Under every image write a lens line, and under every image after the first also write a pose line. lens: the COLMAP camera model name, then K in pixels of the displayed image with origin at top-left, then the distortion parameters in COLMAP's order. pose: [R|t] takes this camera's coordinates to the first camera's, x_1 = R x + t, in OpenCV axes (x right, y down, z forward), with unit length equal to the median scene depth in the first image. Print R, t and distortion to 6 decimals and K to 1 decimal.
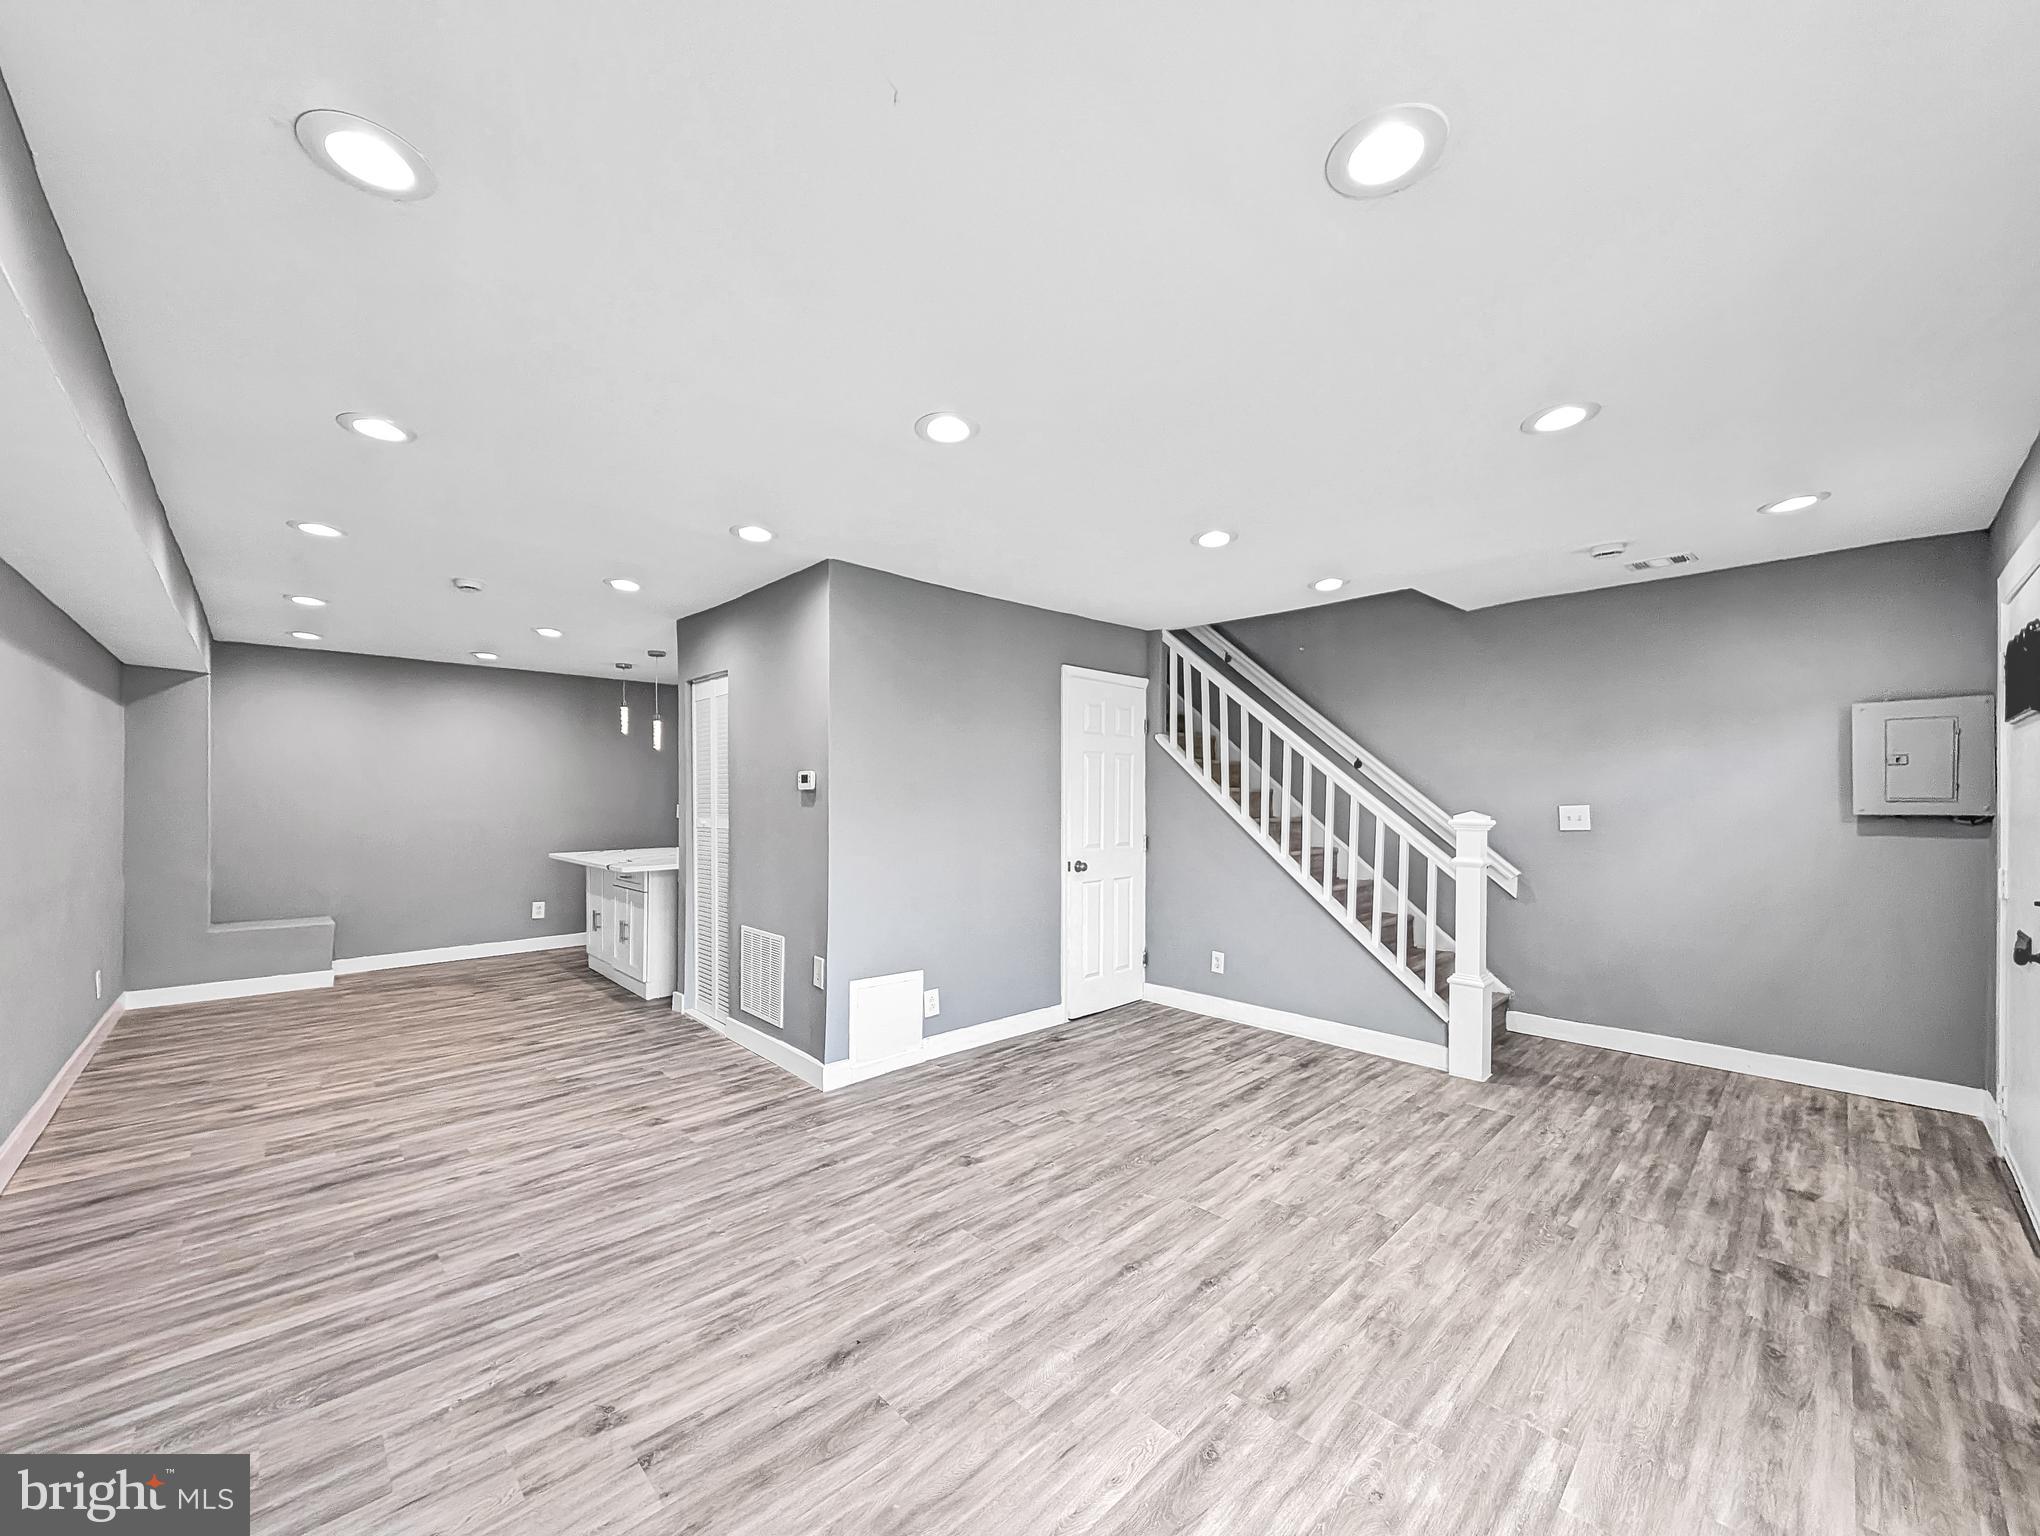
lens RADIAL K [[793.0, 0, 1008.5], [0, 793.0, 787.1], [0, 0, 1]] dist [0.001258, 0.000921]
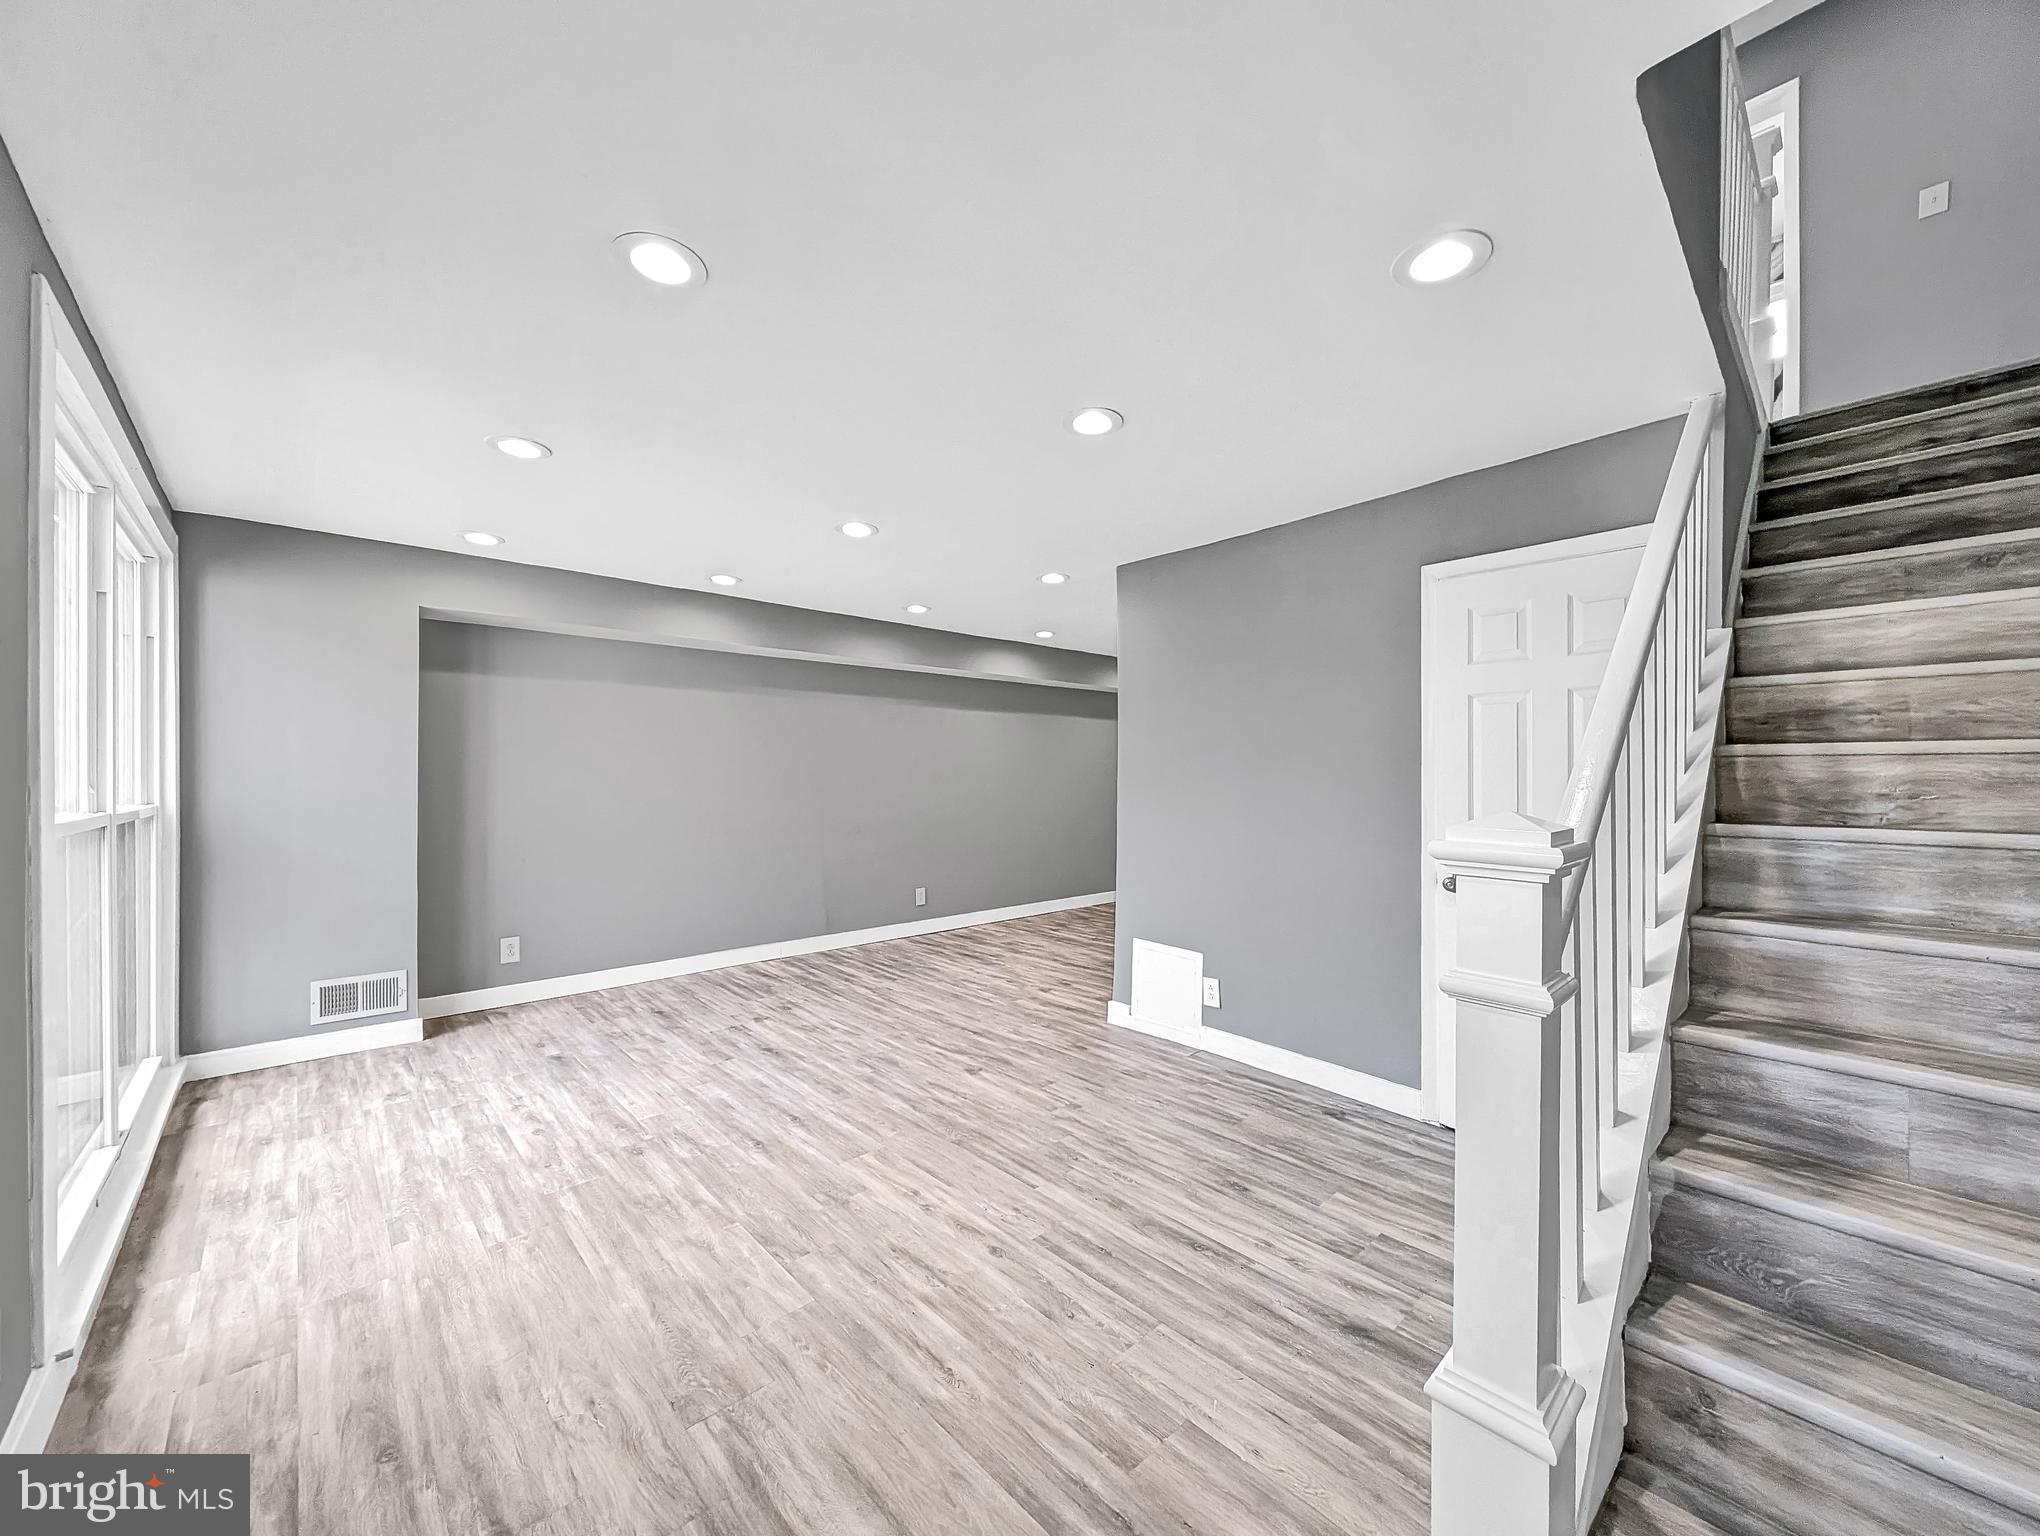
lens RADIAL K [[793.0, 0, 1015.8], [0, 793.0, 771.2], [0, 0, 1]] dist [0.001258, 0.000921]
pose [[-0.019650, -0.001172, -0.999806, 1.160768], [0.008189, 0.999966, -0.001334, 0.016946], [0.999773, -0.008214, -0.019639, 1.095279]]
